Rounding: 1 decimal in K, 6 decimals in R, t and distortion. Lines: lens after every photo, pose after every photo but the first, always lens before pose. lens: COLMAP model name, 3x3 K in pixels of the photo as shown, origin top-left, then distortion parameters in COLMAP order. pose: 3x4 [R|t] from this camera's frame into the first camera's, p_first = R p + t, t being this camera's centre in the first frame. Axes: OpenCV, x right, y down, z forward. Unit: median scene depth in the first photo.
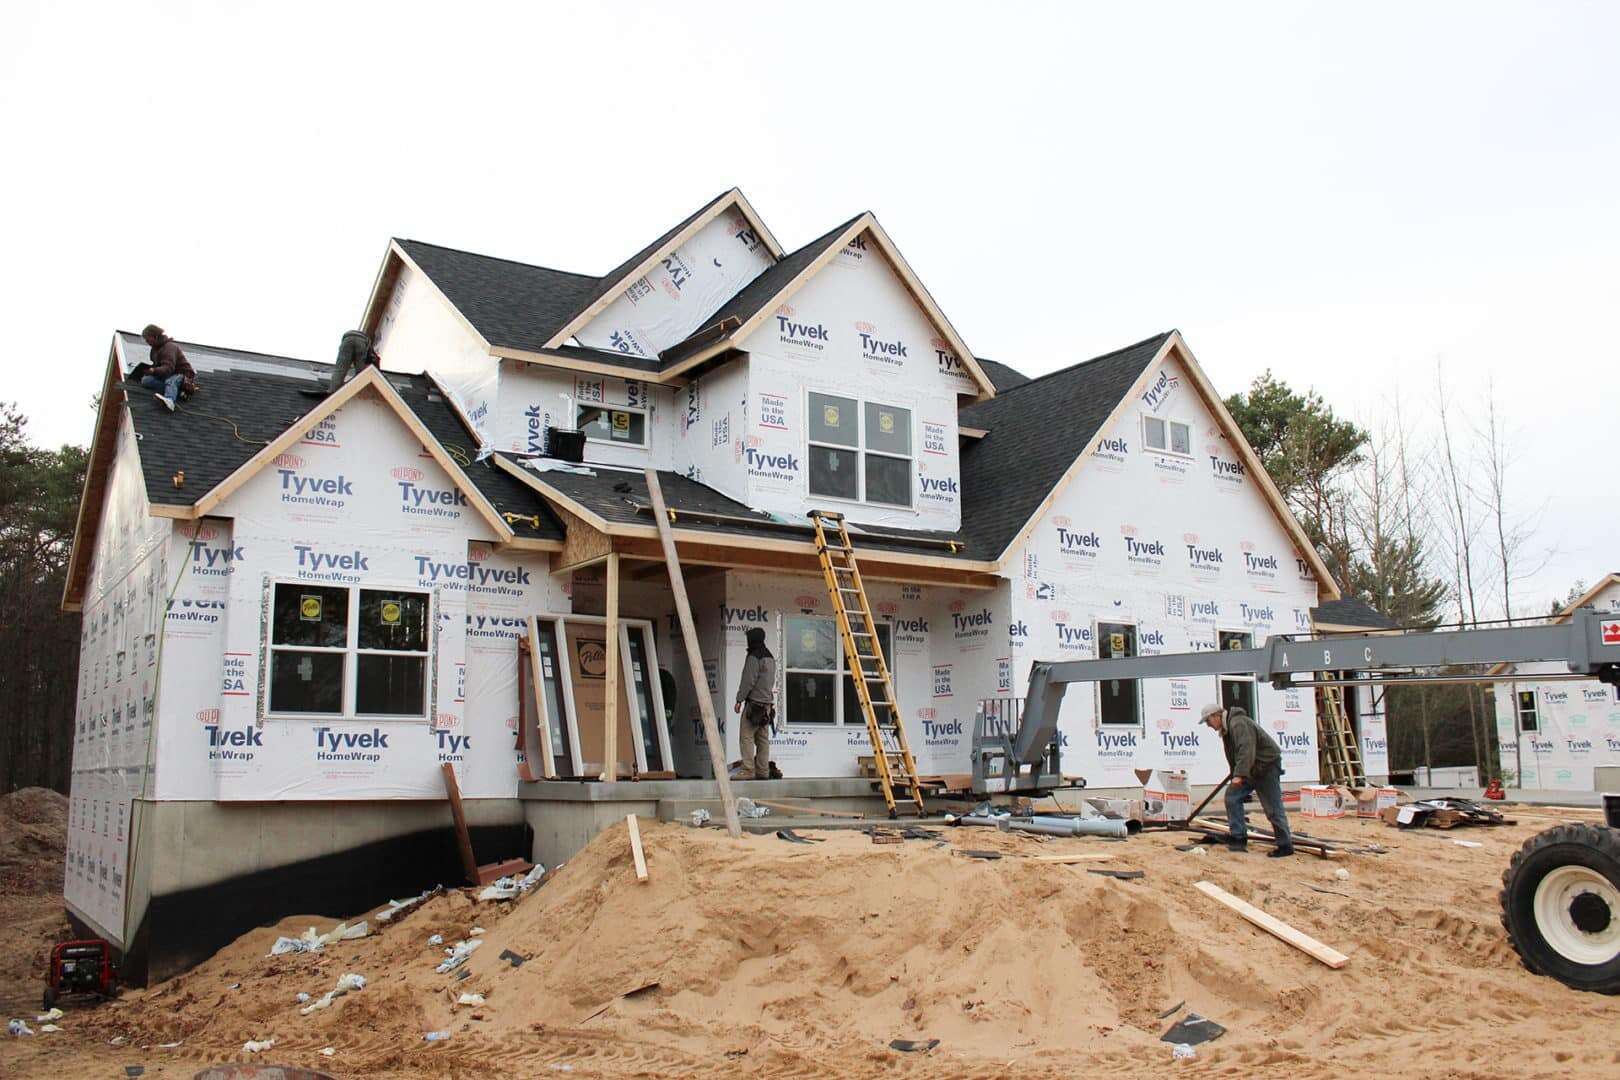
lens RADIAL K [[1351.4, 0, 810.0], [0, 1351.4, 540.0], [0, 0, 1]] dist [-0.166885, 0.145938]
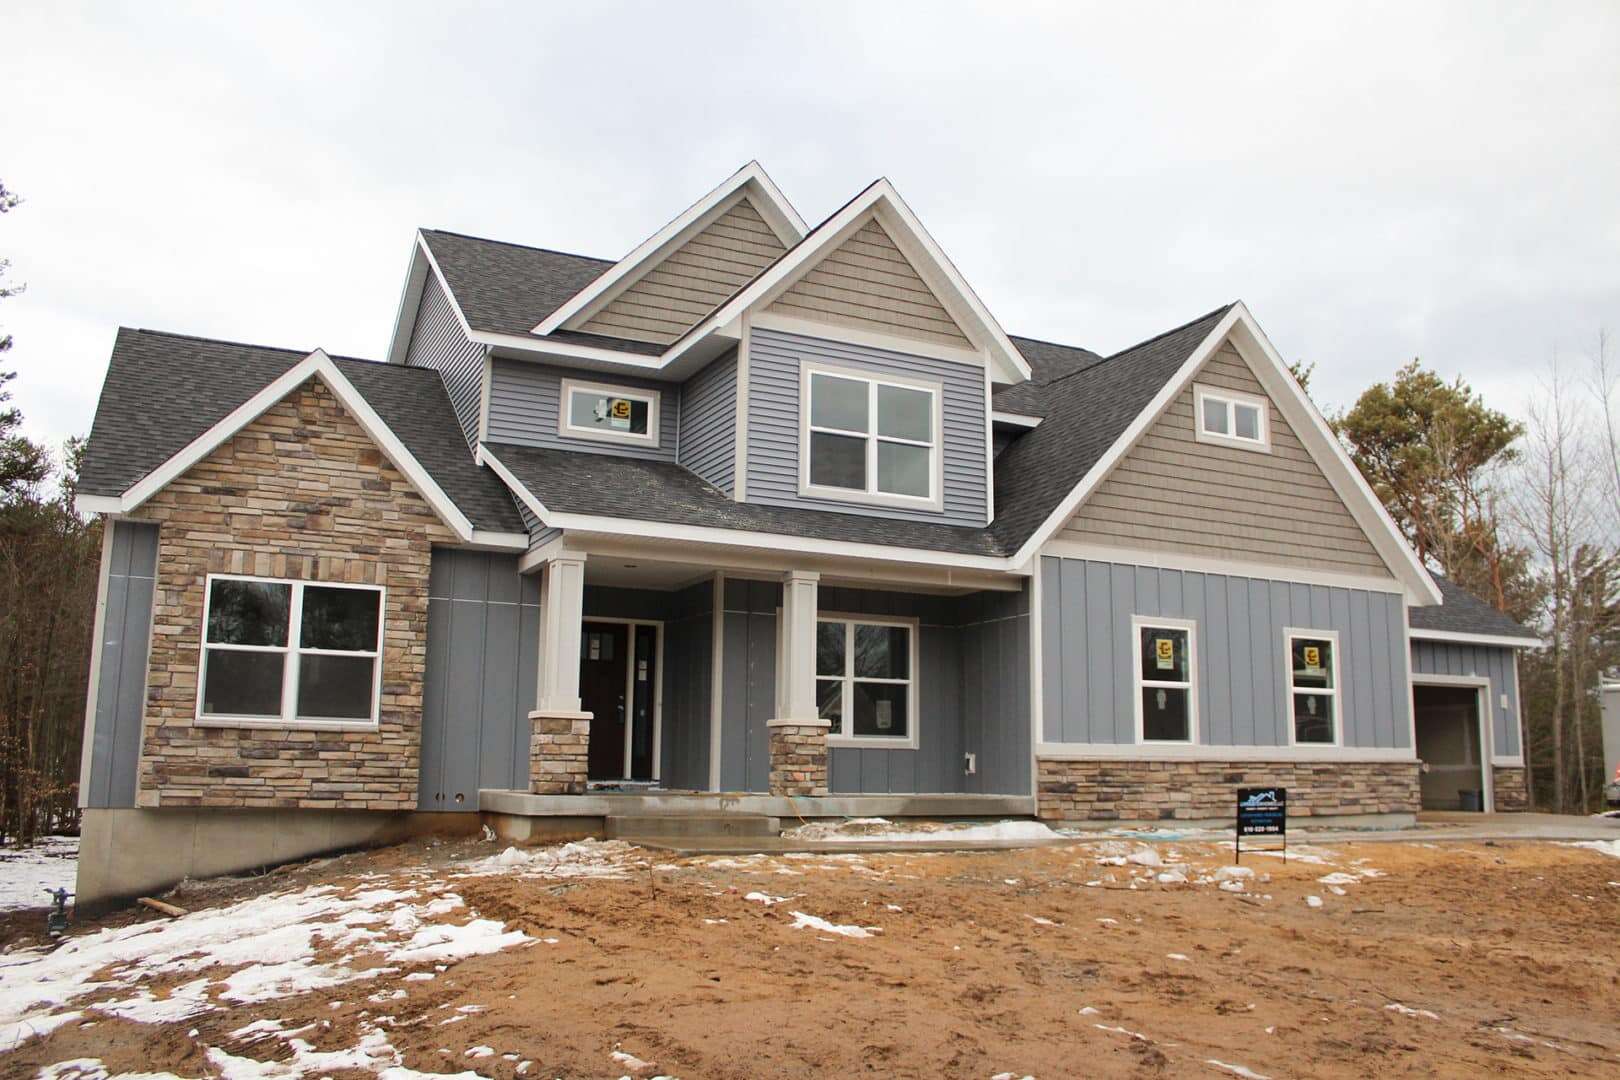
lens RADIAL K [[1351.4, 0, 810.0], [0, 1351.4, 540.0], [0, 0, 1]] dist [-0.166885, 0.145938]
pose [[0.991486, -0.003506, -0.130162, 0.115214], [0.002588, 0.999971, -0.007216, 0.009723], [0.130184, 0.006817, 0.991466, 0.088260]]
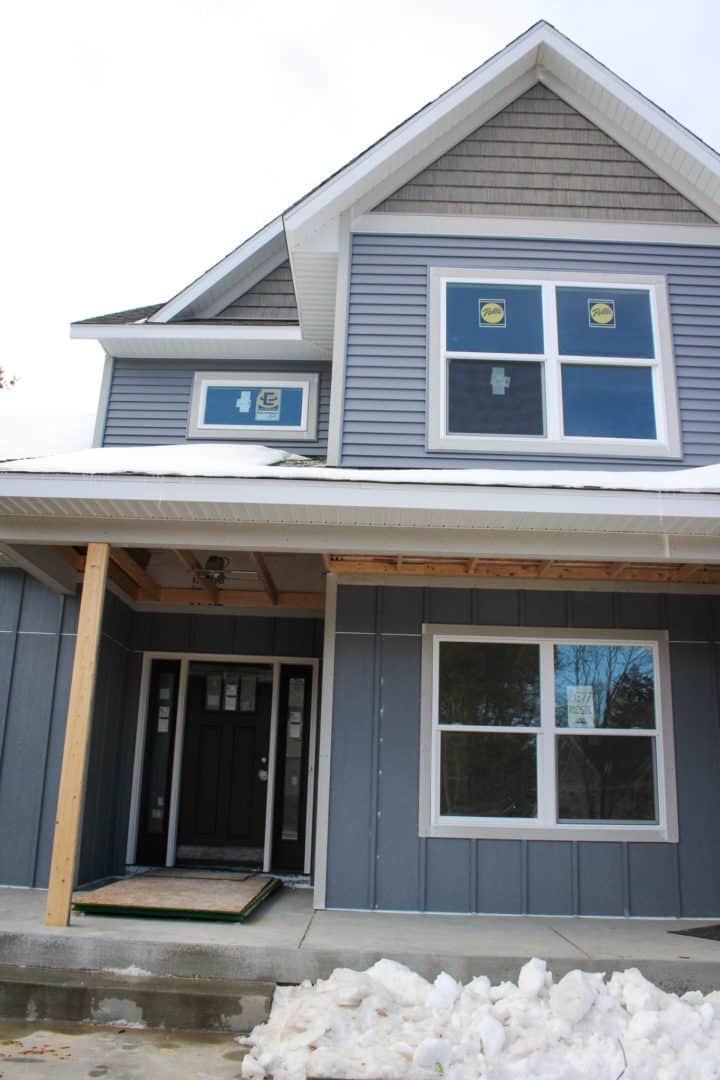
lens RADIAL K [[900.9, 0, 360.0], [0, 900.9, 540.0], [0, 0, 1]] dist [-0.166885, 0.145938]
pose [[0.822004, -0.122790, -0.556087, 0.179868], [0.055030, 0.989035, -0.137043, 0.063719], [0.566817, 0.082048, 0.819748, 0.629620]]
